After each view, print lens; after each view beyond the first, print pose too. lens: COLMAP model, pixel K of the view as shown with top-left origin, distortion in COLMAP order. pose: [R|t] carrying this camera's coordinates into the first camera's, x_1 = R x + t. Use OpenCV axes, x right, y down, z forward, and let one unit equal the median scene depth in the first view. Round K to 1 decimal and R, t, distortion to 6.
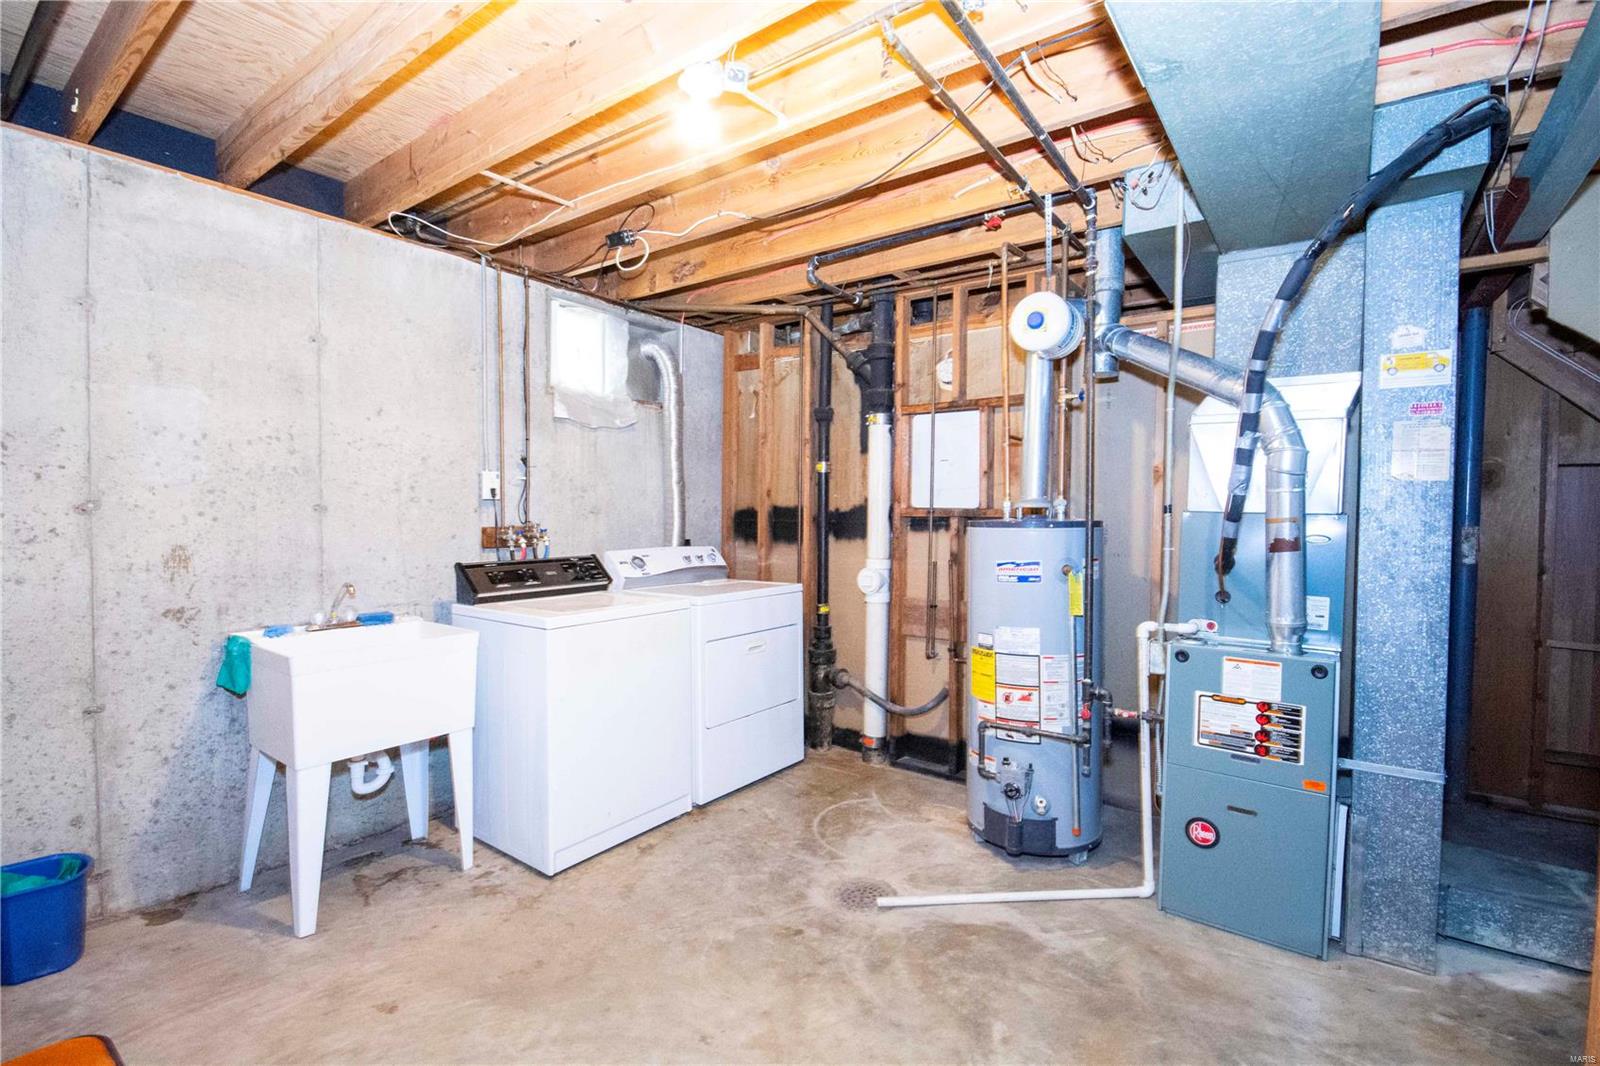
lens RADIAL K [[725.5, 0, 800.0], [0, 725.5, 533.0], [0, 0, 1]] dist [-0.001167, -0.000572]
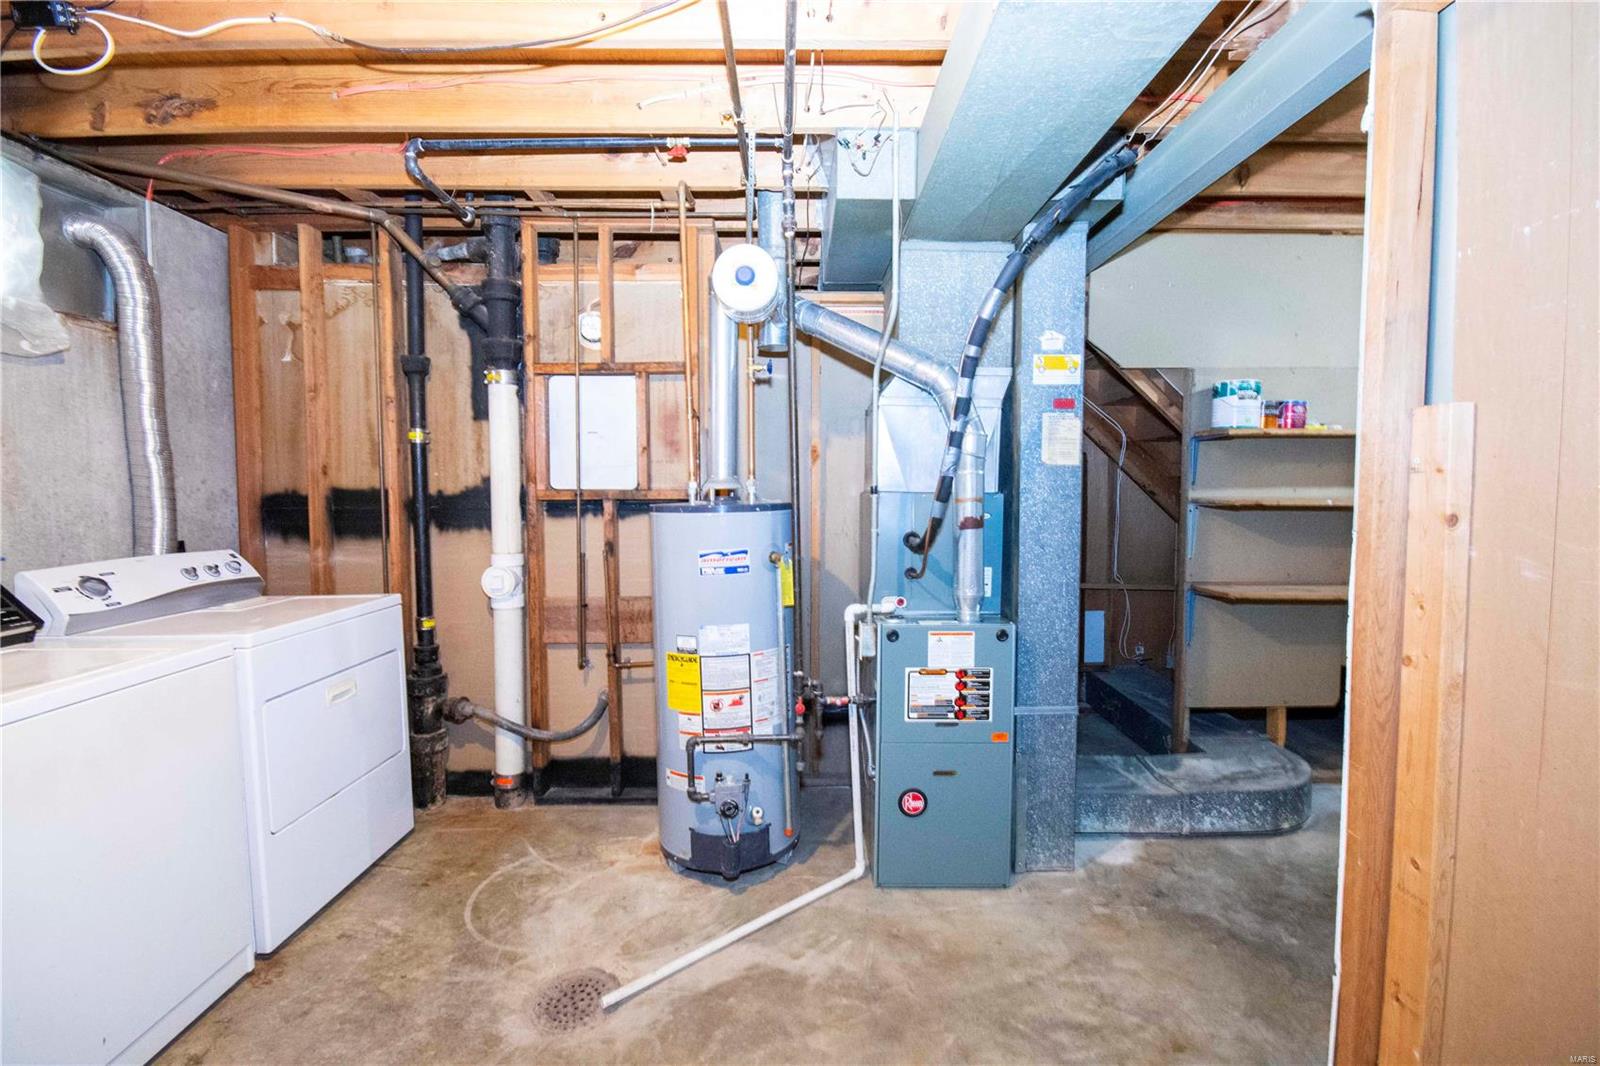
lens RADIAL K [[704.7, 0, 799.8], [0, 704.7, 531.8], [0, 0, 1]] dist [0.003923, -0.010004]
pose [[0.796778, -0.046972, 0.602444, -0.107153], [0.026416, 0.998729, 0.042932, -0.013846], [-0.603695, -0.018293, 0.797006, 0.198120]]
